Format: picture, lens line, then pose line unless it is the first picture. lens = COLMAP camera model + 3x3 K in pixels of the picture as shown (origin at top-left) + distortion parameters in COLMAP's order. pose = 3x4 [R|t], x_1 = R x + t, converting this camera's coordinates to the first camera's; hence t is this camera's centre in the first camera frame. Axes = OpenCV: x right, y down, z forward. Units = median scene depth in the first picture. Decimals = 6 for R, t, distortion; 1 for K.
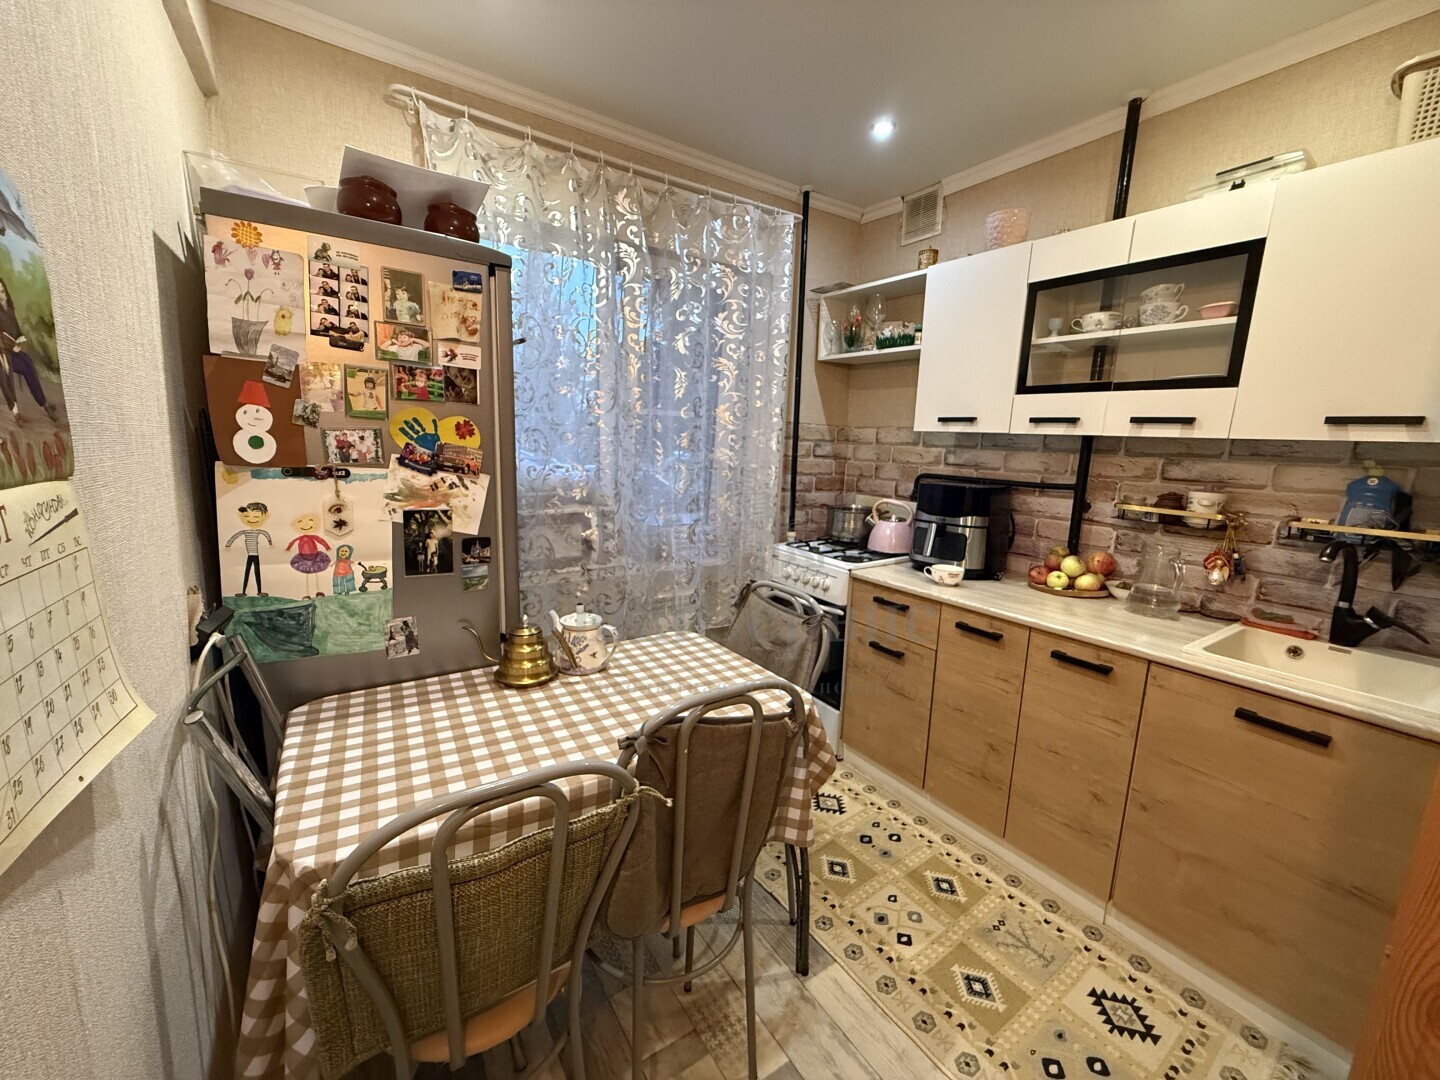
lens RADIAL K [[572.4, 0, 714.7], [0, 572.4, 543.4], [0, 0, 1]] dist [-0.001519, 0.000706]
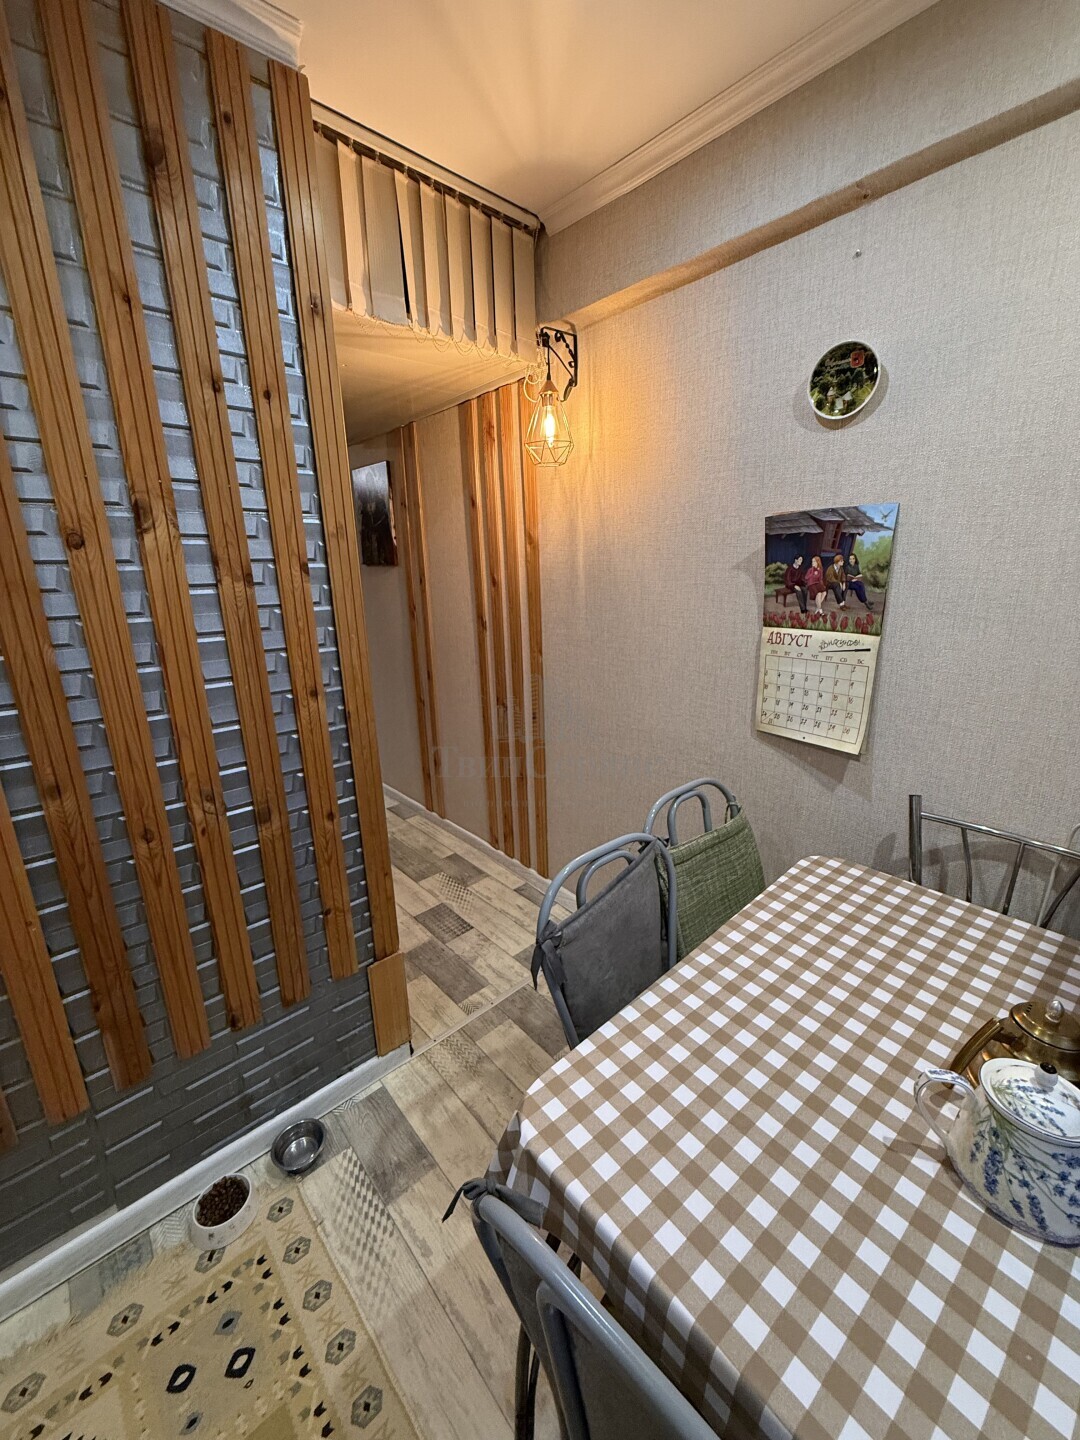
lens RADIAL K [[572.4, 0, 536.8], [0, 572.4, 714.4], [0, 0, 1]] dist [-0.001519, 0.000706]
pose [[-0.989519, 0.033667, -0.140421, 0.169405], [-0.029890, 0.903625, 0.427279, -0.261412], [0.141273, 0.426998, -0.893149, 1.026943]]
